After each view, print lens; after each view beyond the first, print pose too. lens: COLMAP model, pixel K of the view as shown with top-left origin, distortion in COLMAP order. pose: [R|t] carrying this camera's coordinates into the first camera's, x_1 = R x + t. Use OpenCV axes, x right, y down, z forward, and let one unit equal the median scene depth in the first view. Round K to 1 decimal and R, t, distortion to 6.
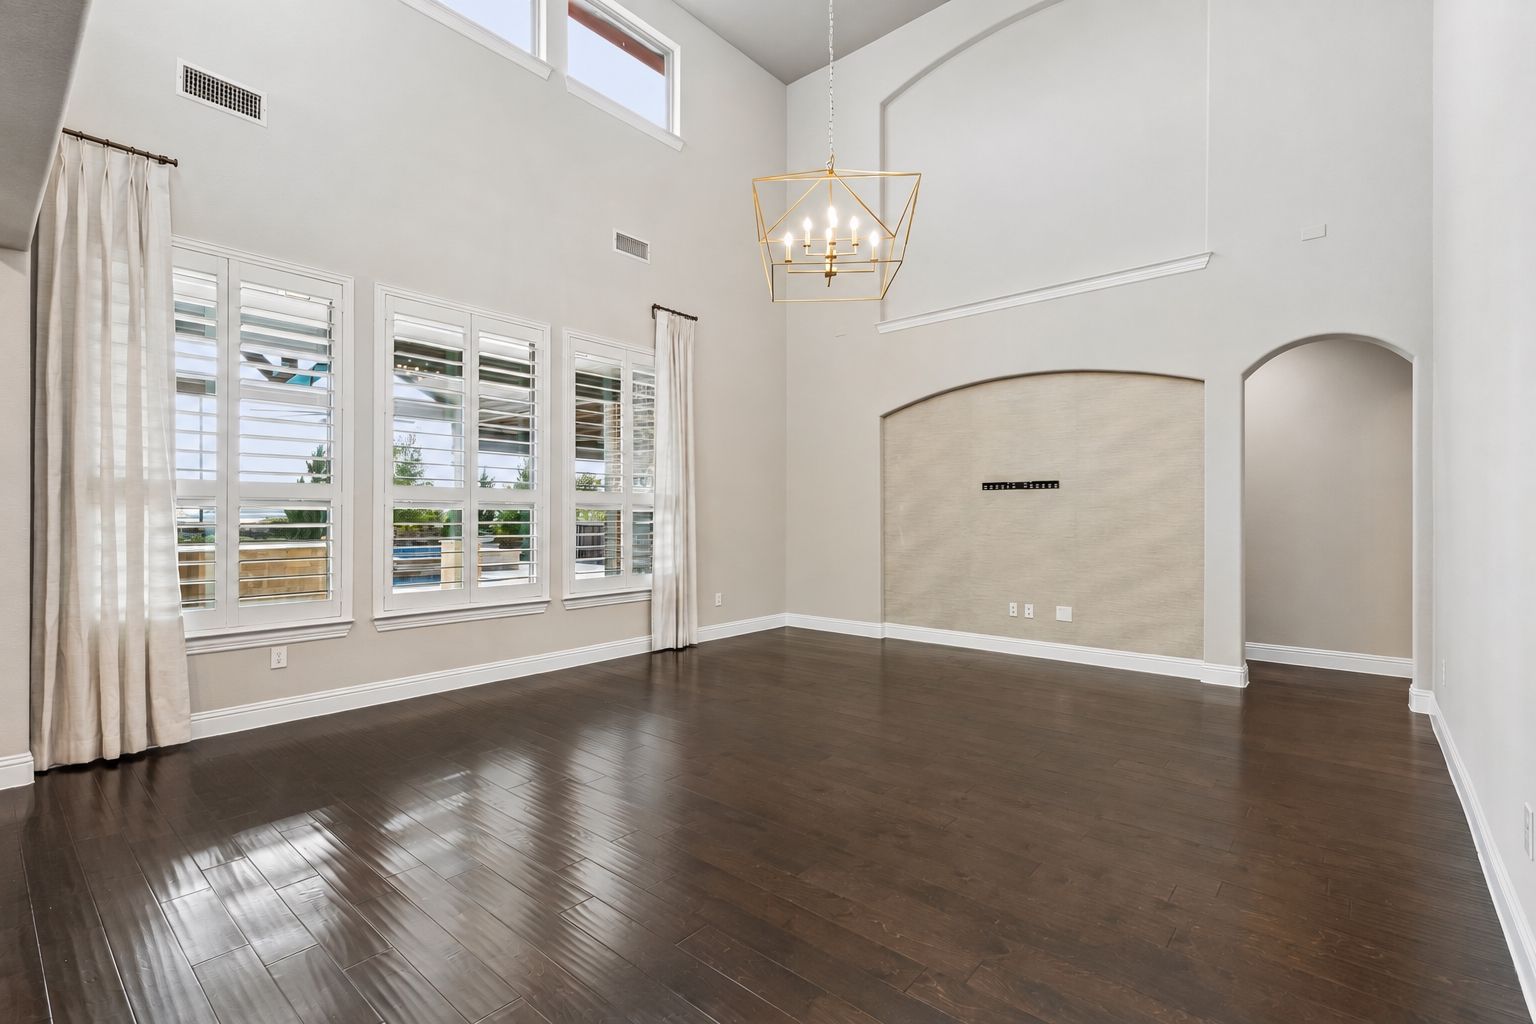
lens RADIAL K [[687.0, 0, 767.7], [0, 687.0, 514.5], [0, 0, 1]] dist [-0.004734, -0.000271]
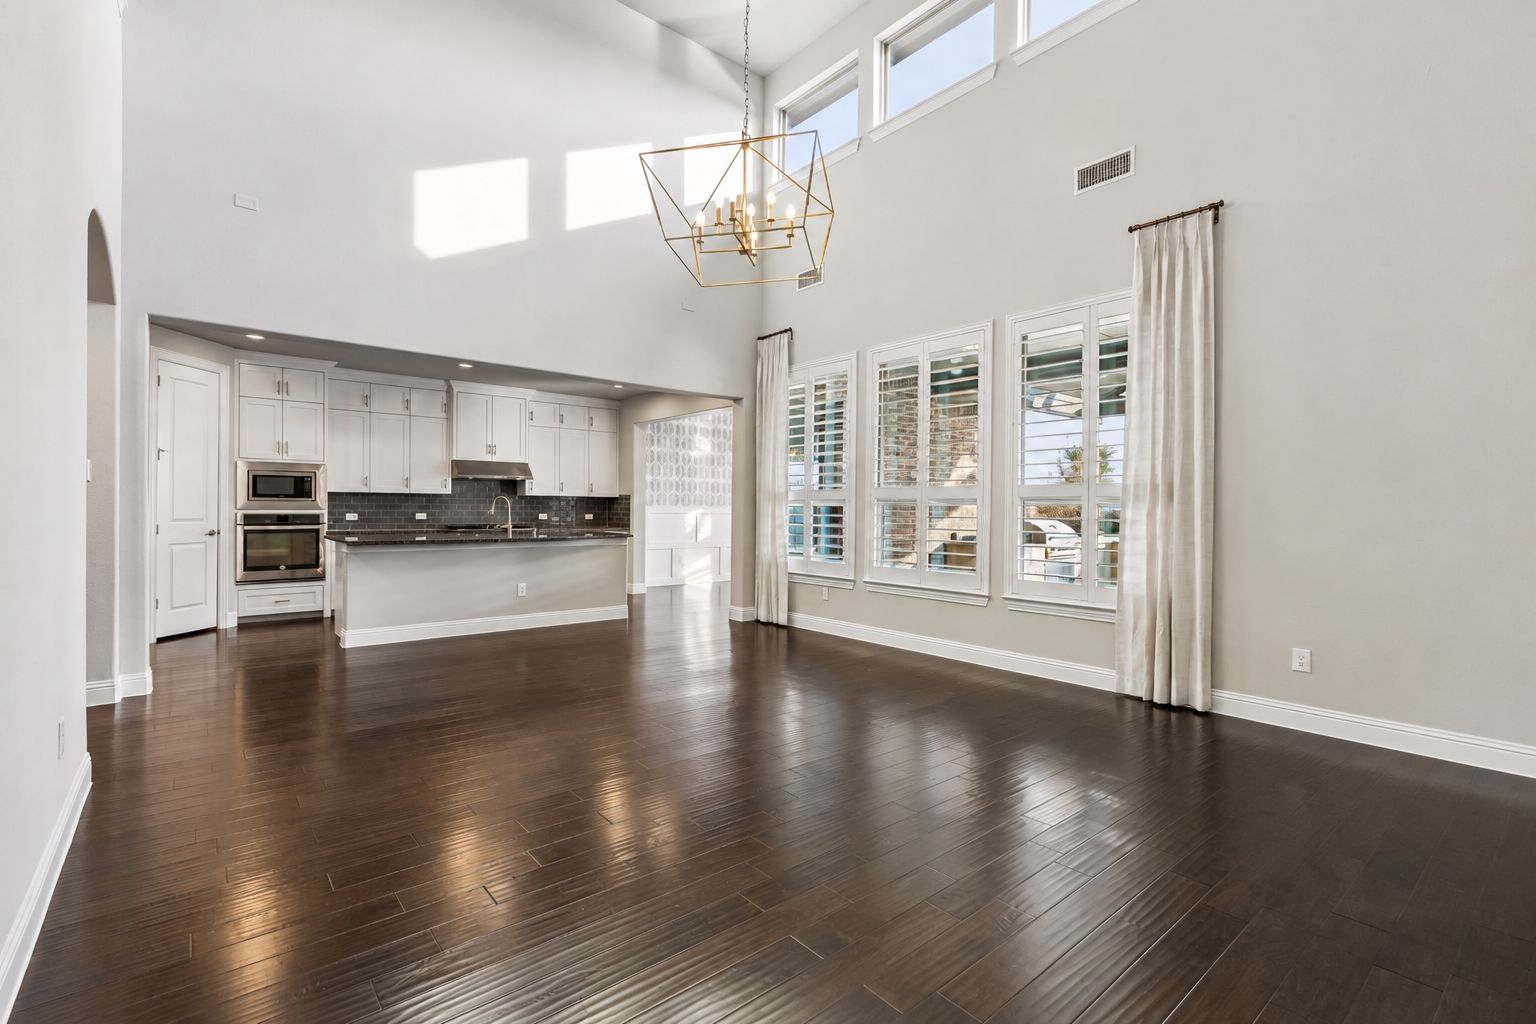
lens RADIAL K [[687.0, 0, 772.9], [0, 687.0, 506.8], [0, 0, 1]] dist [-0.004734, -0.000271]
pose [[-0.165683, -0.003619, -0.986172, 0.876692], [-0.008100, 0.999965, -0.002309, 0.000466], [0.986146, 0.007605, -0.165707, 1.033577]]
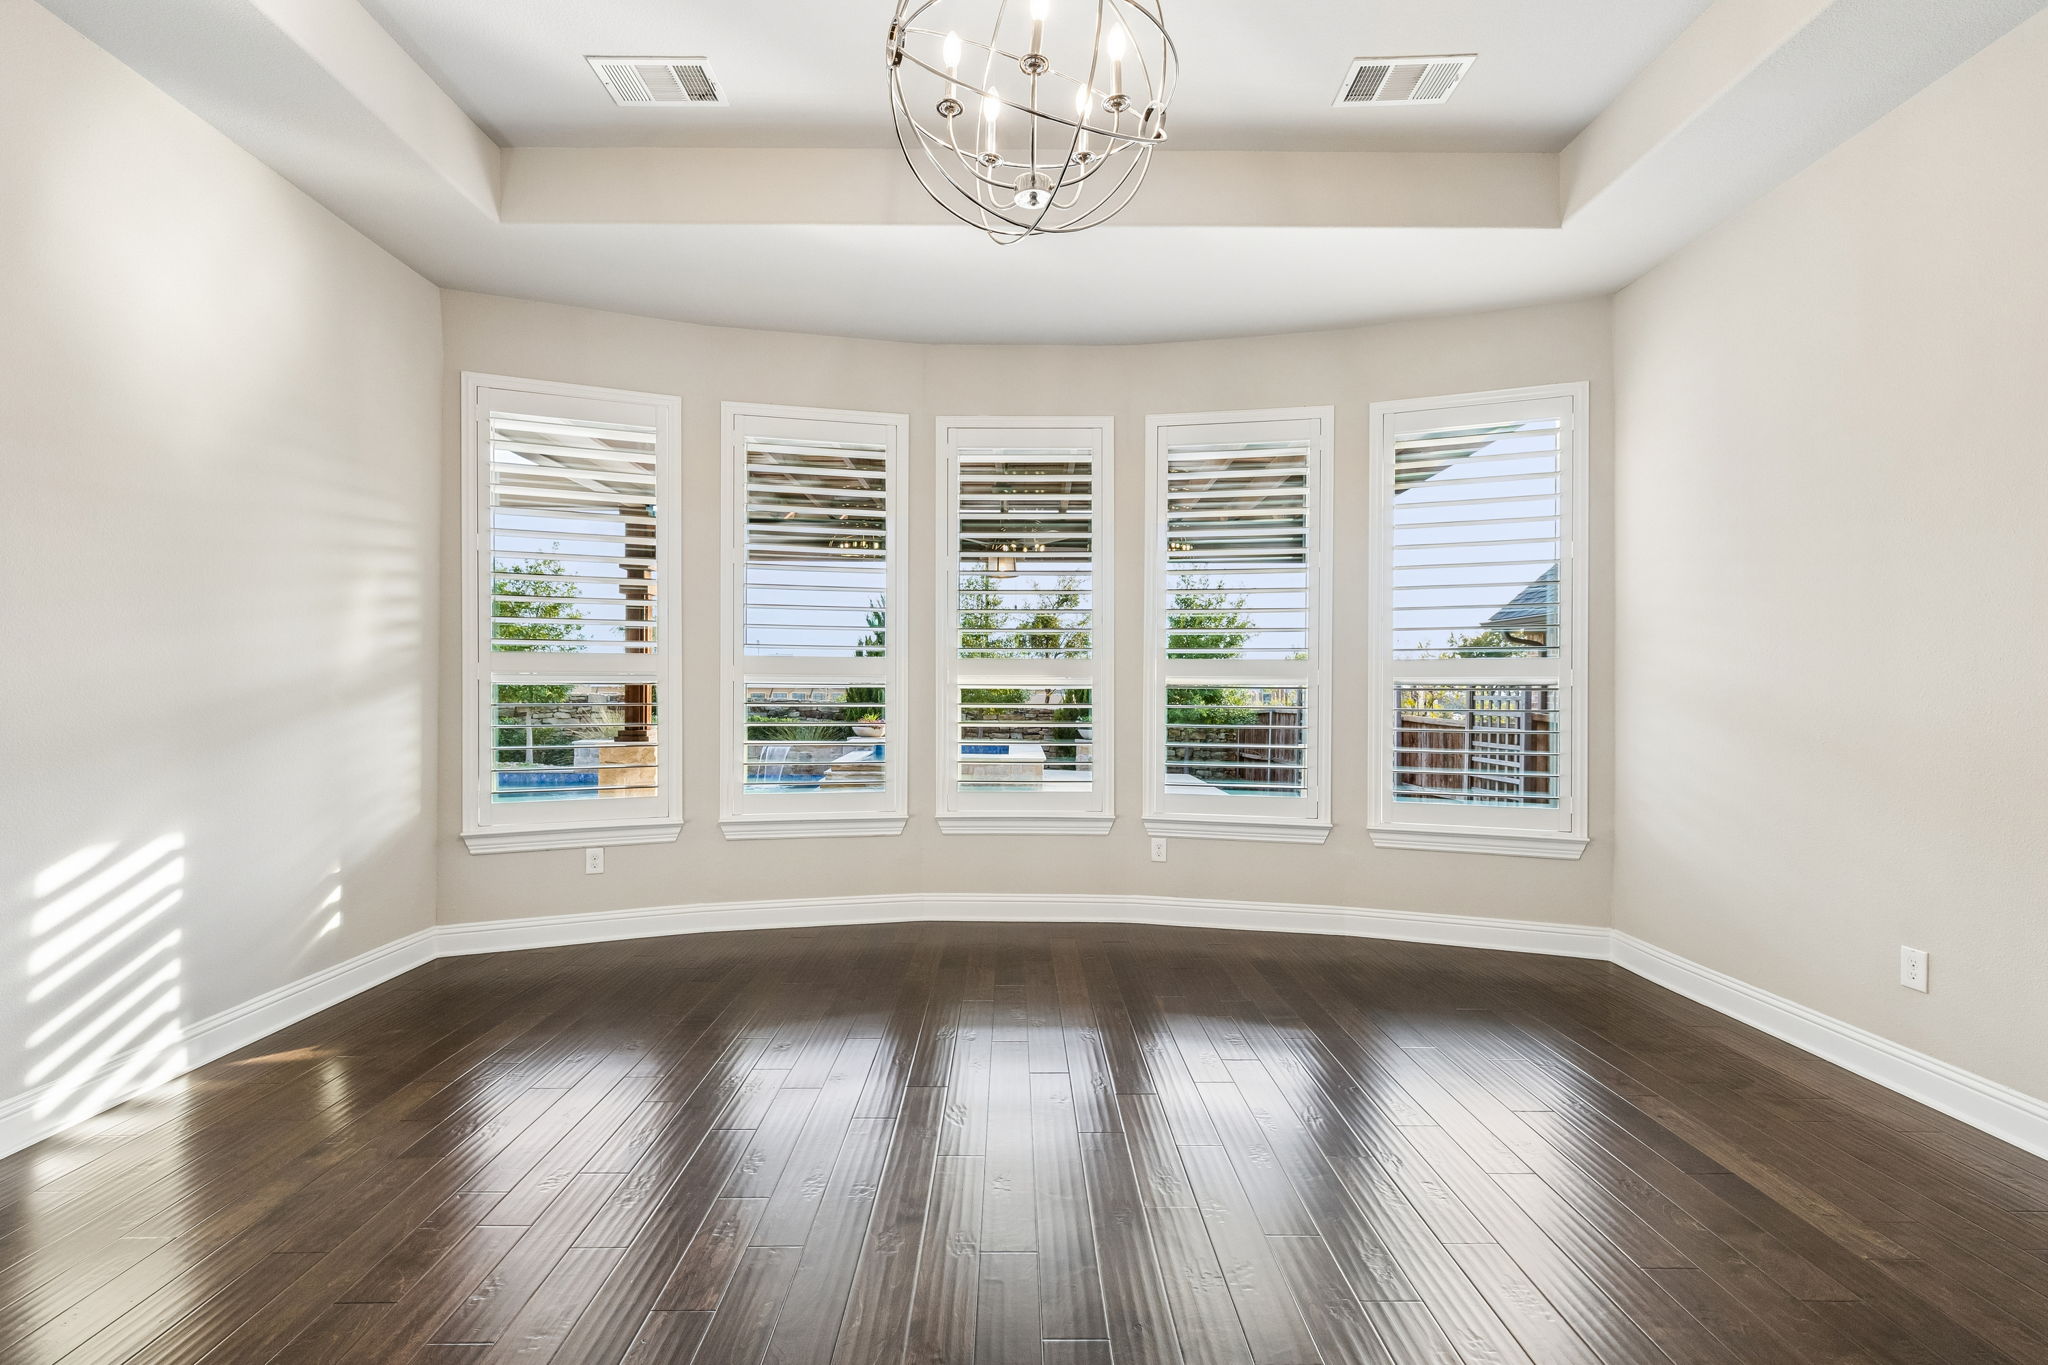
lens RADIAL K [[918.3, 0, 1011.0], [0, 918.3, 692.3], [0, 0, 1]] dist [0.002993, -0.000059]
pose [[0.646936, -0.001009, -0.762544, 0.262940], [-0.000921, 0.999997, -0.002104, 0.000361], [0.762544, 0.002064, 0.646933, 0.352459]]
